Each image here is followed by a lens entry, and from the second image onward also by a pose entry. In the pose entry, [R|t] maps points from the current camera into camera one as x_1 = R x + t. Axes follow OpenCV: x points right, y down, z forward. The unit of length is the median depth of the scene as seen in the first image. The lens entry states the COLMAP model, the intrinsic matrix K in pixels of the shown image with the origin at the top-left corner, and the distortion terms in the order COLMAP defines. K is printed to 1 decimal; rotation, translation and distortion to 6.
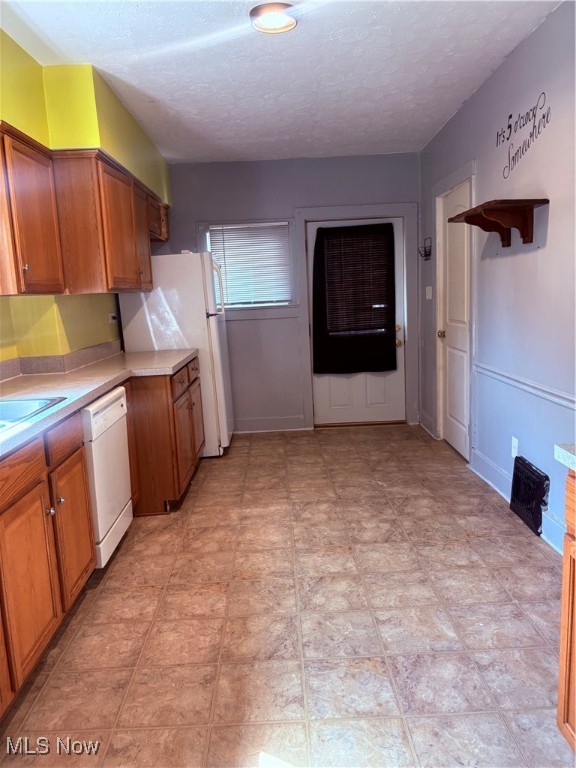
lens RADIAL K [[581.6, 0, 285.8], [0, 581.6, 383.5], [0, 0, 1]] dist [0.037234, -0.044471]
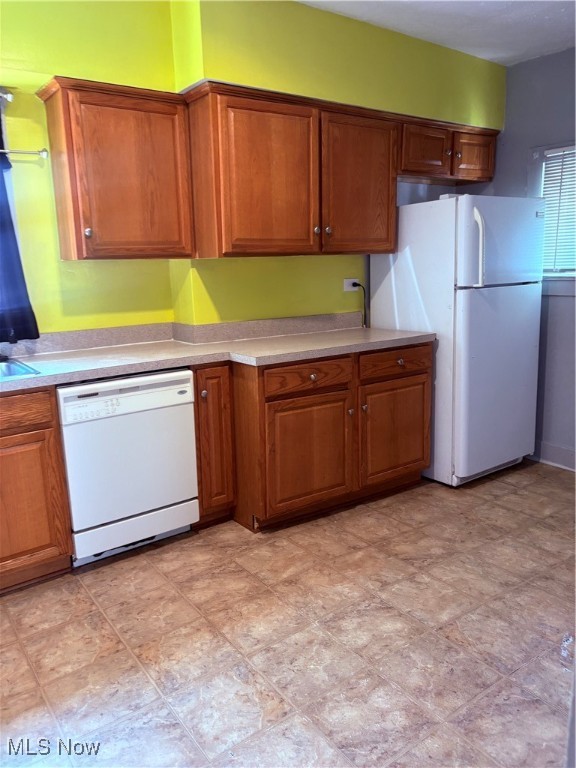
lens RADIAL K [[586.2, 0, 278.8], [0, 586.2, 385.4], [0, 0, 1]] dist [0.041505, -0.039565]
pose [[0.563799, 0.201698, -0.800905, 0.469252], [-0.130411, 0.979297, 0.154821, -0.119476], [0.815551, 0.017159, 0.578431, 0.588335]]
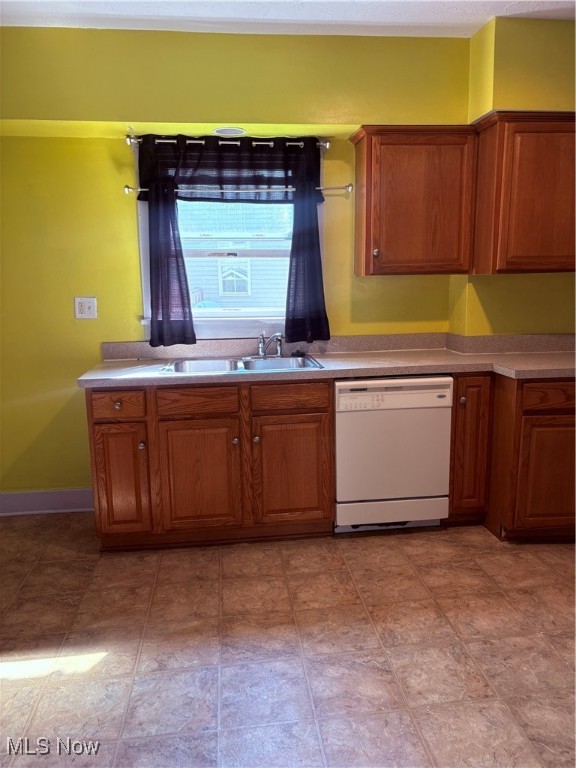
lens RADIAL K [[581.6, 0, 285.8], [0, 581.6, 383.5], [0, 0, 1]] dist [0.037234, -0.044471]
pose [[0.094870, 0.222974, -0.970197, 0.577395], [-0.144345, 0.967374, 0.208210, -0.136129], [0.984969, 0.120291, 0.123960, 0.604541]]
